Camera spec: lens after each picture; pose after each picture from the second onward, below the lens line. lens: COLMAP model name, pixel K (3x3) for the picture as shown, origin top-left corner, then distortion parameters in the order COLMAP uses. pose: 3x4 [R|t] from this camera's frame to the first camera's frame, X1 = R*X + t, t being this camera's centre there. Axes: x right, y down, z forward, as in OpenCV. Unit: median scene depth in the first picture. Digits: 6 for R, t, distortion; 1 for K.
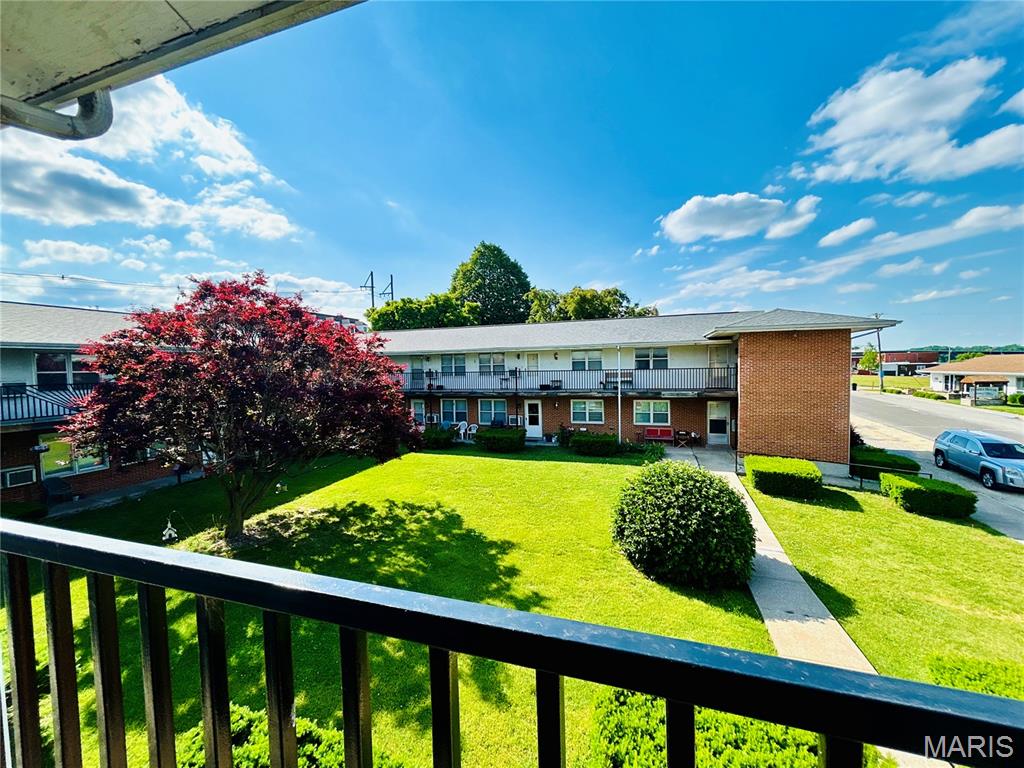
lens RADIAL K [[410.6, 0, 514.2], [0, 410.6, 384.7], [0, 0, 1]] dist [-0.001024, 0.000381]
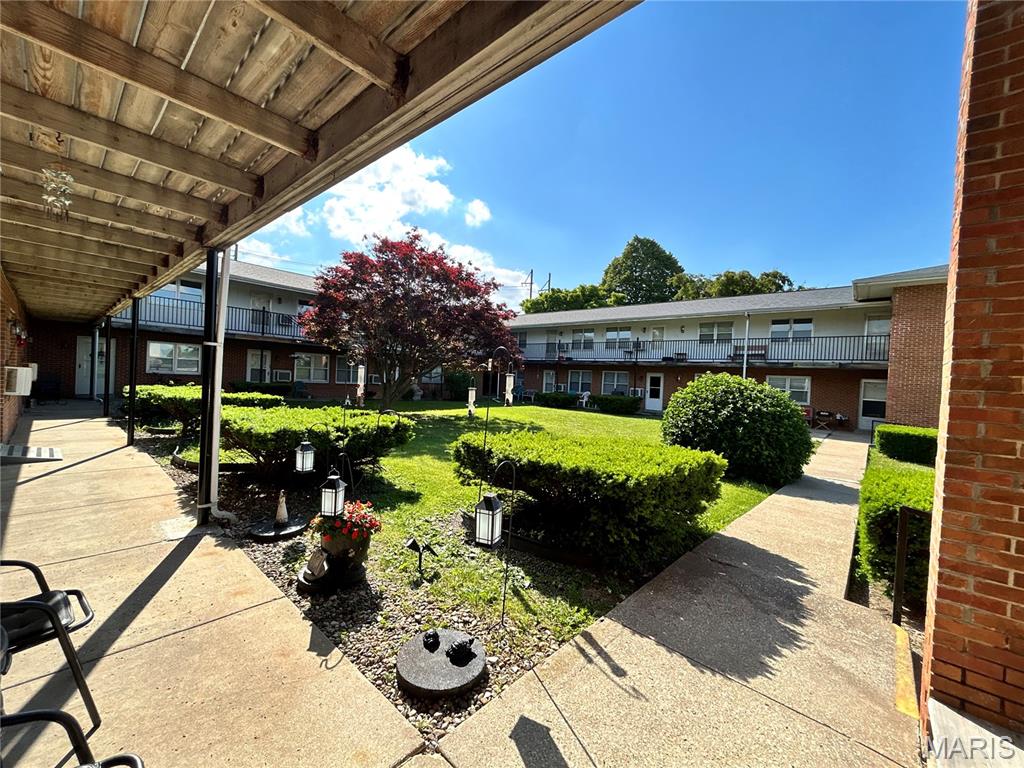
lens RADIAL K [[410.6, 0, 514.6], [0, 410.6, 384.1], [0, 0, 1]] dist [-0.001024, 0.000381]
pose [[0.918990, 0.072100, -0.387632, 0.178644], [-0.086339, 0.996077, -0.019420, 0.168572], [0.384711, 0.051315, 0.921610, -0.091278]]
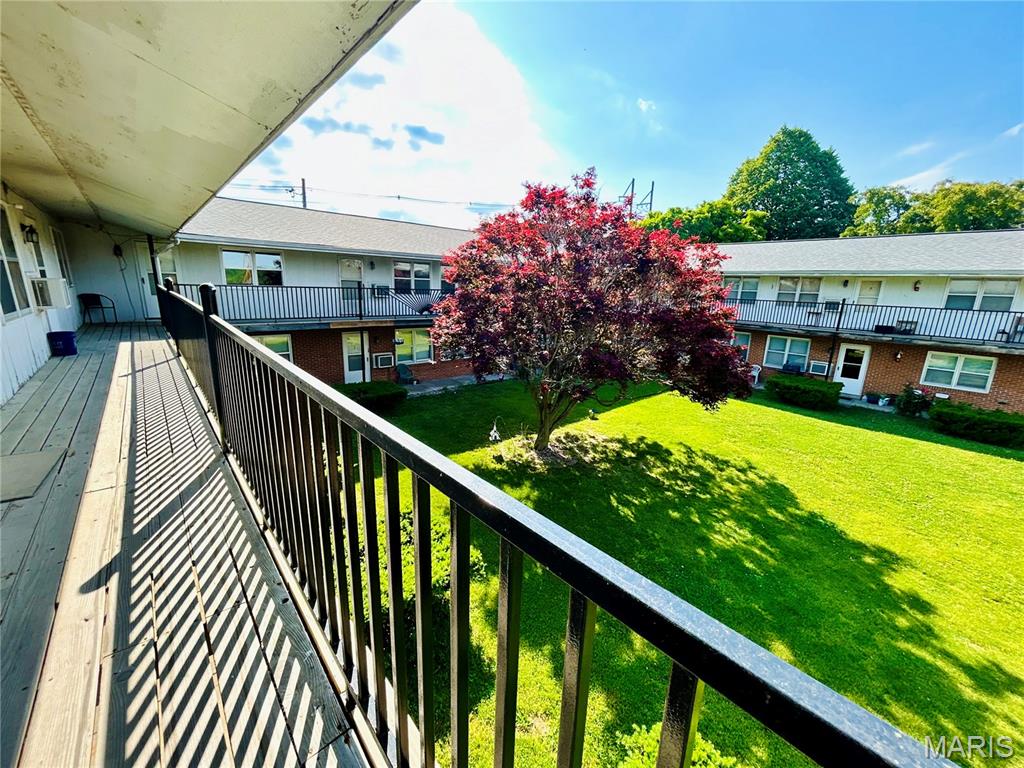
lens RADIAL K [[410.6, 0, 515.7], [0, 410.6, 385.2], [0, 0, 1]] dist [-0.001024, 0.000381]
pose [[0.866729, 0.167003, -0.469990, -0.188760], [-0.074456, 0.975043, 0.209158, -0.001001], [0.493191, -0.146290, 0.857532, 0.067923]]
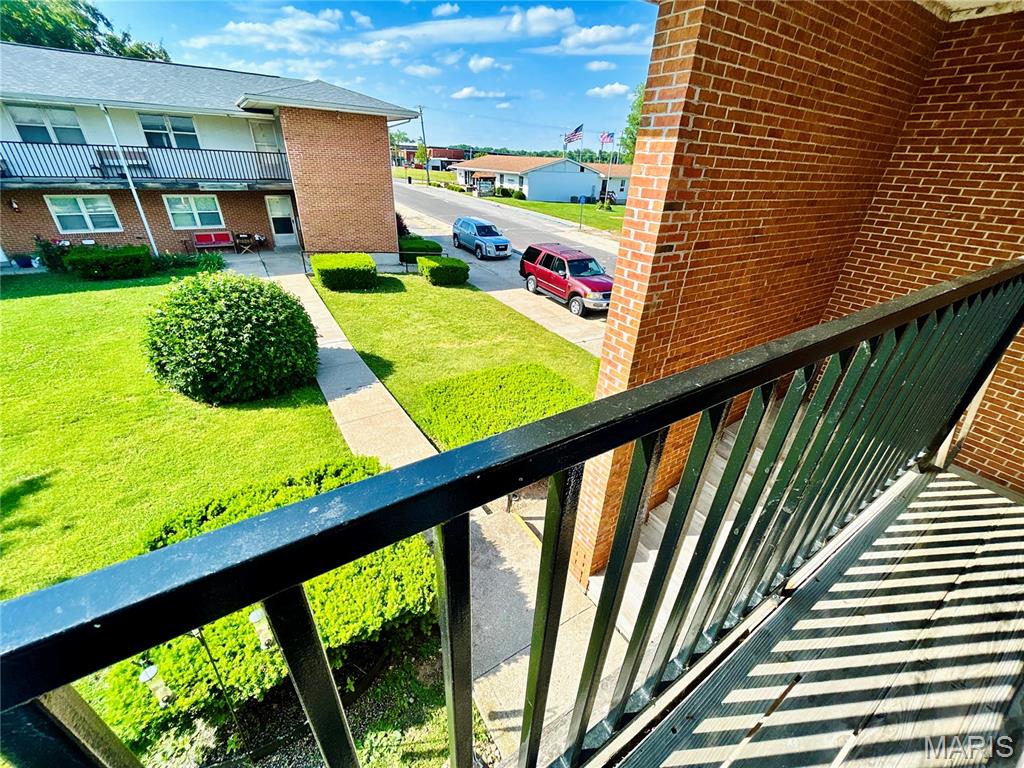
lens RADIAL K [[410.6, 0, 510.6], [0, 410.6, 383.3], [0, 0, 1]] dist [-0.001024, 0.000381]
pose [[0.623364, -0.335006, 0.706533, 0.060665], [-0.019874, 0.896494, 0.442611, 0.002654], [-0.781679, -0.289949, 0.552184, -0.008728]]
